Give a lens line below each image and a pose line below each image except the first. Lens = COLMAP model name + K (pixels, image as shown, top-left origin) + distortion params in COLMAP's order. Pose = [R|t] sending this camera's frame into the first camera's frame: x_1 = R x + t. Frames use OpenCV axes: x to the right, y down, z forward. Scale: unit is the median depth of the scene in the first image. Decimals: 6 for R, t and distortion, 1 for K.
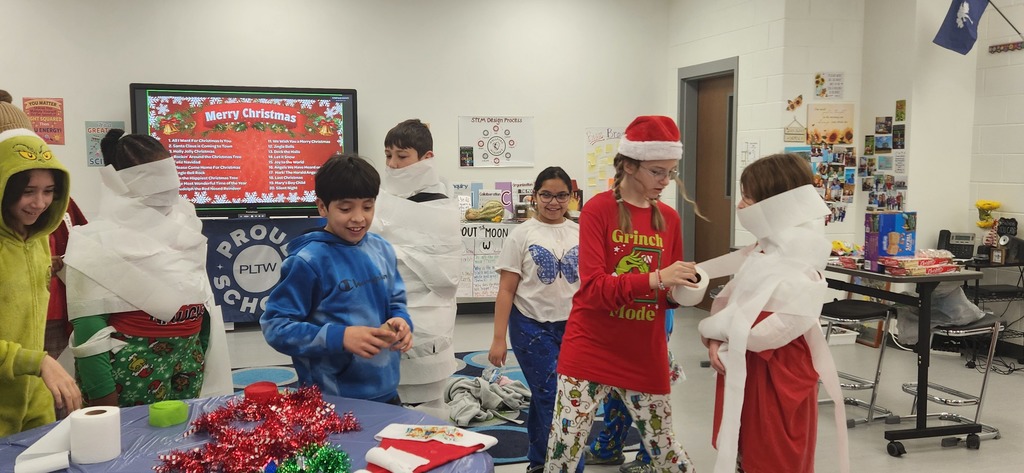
lens RADIAL K [[925.6, 0, 508.7], [0, 925.6, 234.2], [0, 0, 1]] dist [0.073219, -0.053469]
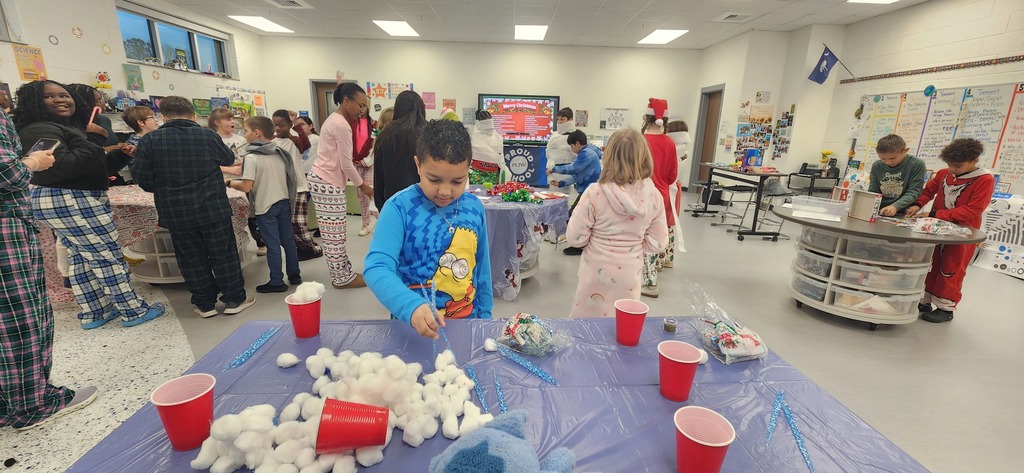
lens RADIAL K [[422.4, 0, 512.2], [0, 422.4, 233.3], [0, 0, 1]] dist [-0.002125, -0.000321]
pose [[0.957545, 0.098528, -0.270924, 0.062081], [-0.053315, 0.984095, 0.169455, 0.025296], [0.283311, -0.147817, 0.947568, -0.189769]]
